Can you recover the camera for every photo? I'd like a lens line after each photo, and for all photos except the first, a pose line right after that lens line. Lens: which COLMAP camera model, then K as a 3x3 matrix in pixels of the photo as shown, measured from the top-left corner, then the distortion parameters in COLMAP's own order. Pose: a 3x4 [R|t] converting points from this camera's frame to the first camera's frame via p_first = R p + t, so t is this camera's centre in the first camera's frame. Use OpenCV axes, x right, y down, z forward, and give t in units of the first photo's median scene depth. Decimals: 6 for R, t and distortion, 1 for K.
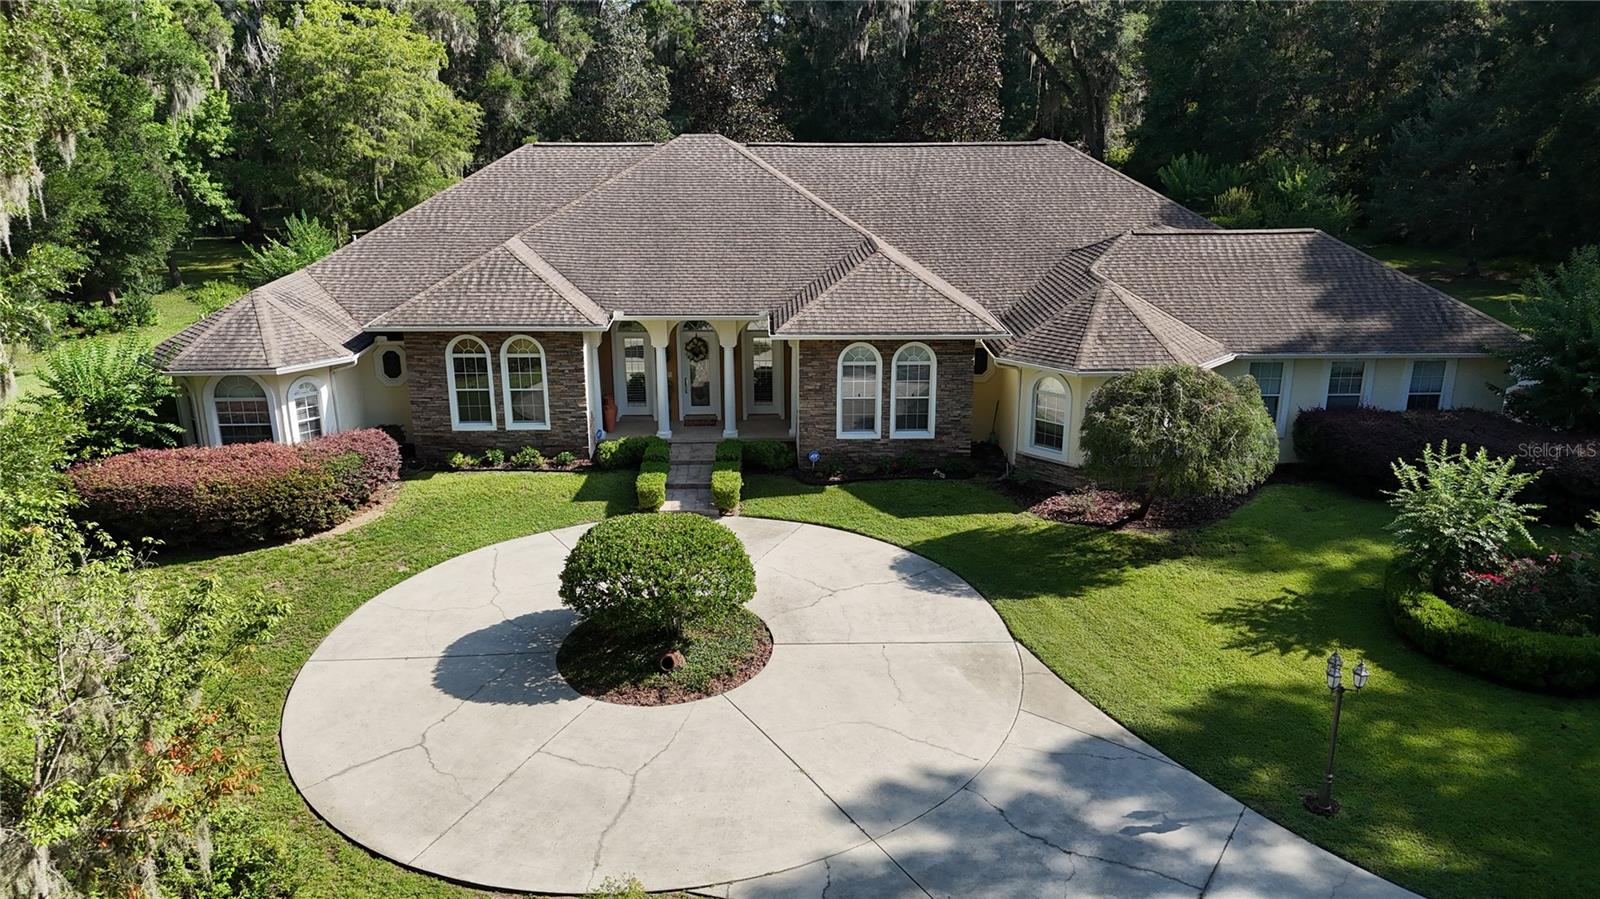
lens RADIAL K [[1176.3, 0, 804.2], [0, 1176.3, 450.9], [0, 0, 1]] dist [0.069026, -0.060681]
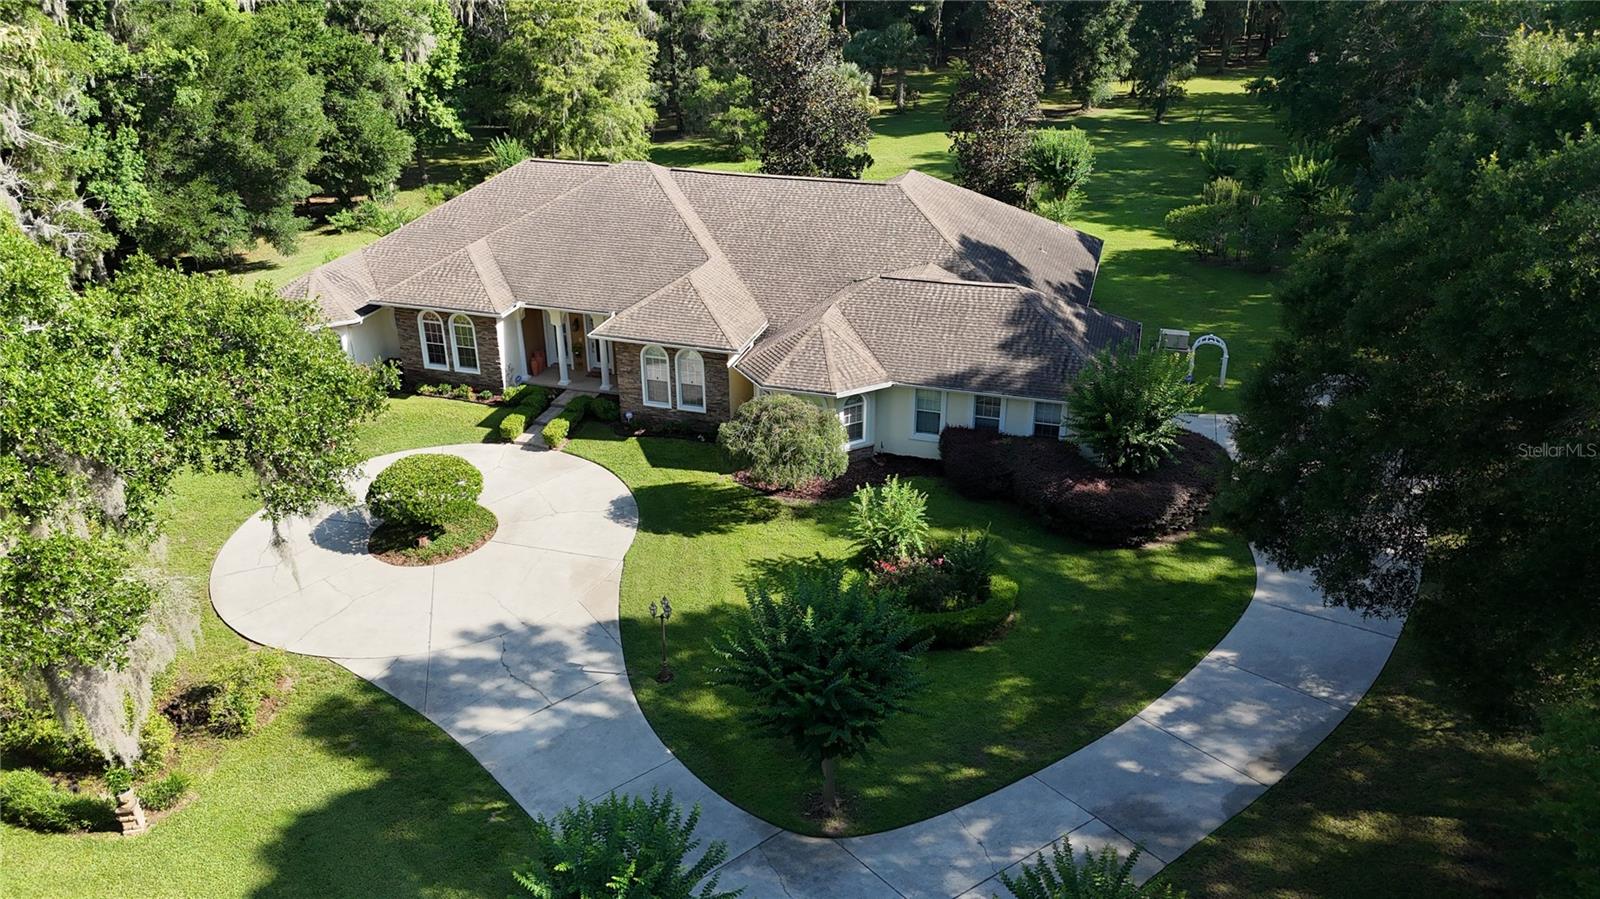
lens RADIAL K [[1176.3, 0, 804.8], [0, 1176.3, 451.2], [0, 0, 1]] dist [0.069026, -0.060681]
pose [[0.950630, 0.132372, -0.280678, 0.658487], [-0.092848, 0.984352, 0.149766, -0.197820], [0.296111, -0.116312, 0.948045, -0.356472]]
